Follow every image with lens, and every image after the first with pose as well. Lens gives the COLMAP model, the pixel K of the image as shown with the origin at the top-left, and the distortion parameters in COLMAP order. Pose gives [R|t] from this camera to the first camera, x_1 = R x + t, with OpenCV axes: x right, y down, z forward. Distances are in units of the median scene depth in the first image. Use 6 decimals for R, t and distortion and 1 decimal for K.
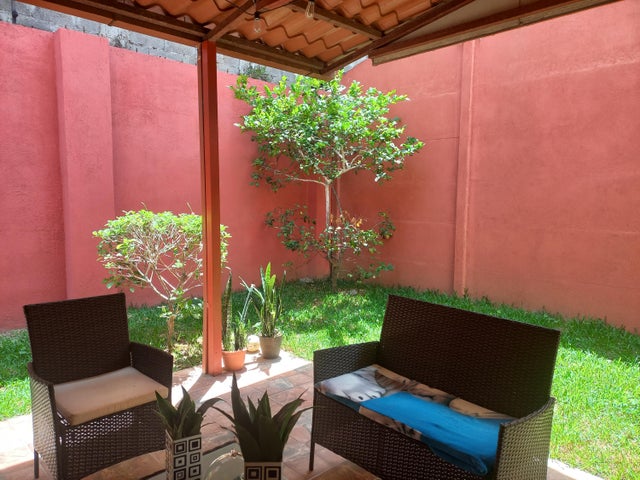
lens RADIAL K [[467.9, 0, 319.2], [0, 467.9, 240.3], [0, 0, 1]] dist [0.037085, -0.019497]
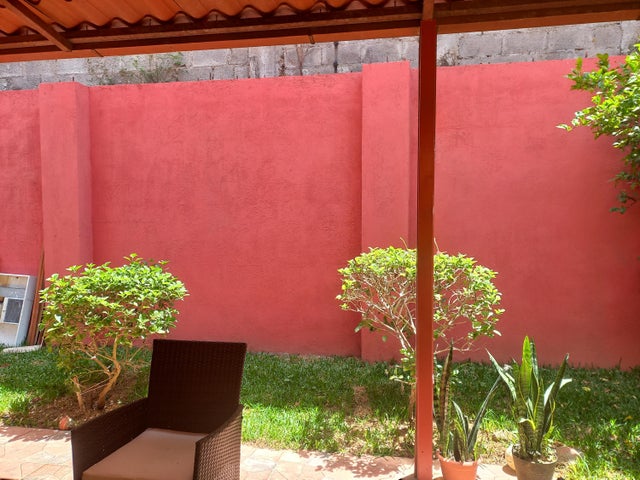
lens RADIAL K [[467.9, 0, 320.2], [0, 467.9, 241.5], [0, 0, 1]] dist [0.037085, -0.019497]
pose [[0.586144, 0.012104, -0.810117, 0.214608], [-0.066338, 0.997248, -0.033098, -0.033903], [0.807487, 0.073142, 0.585334, 0.366795]]
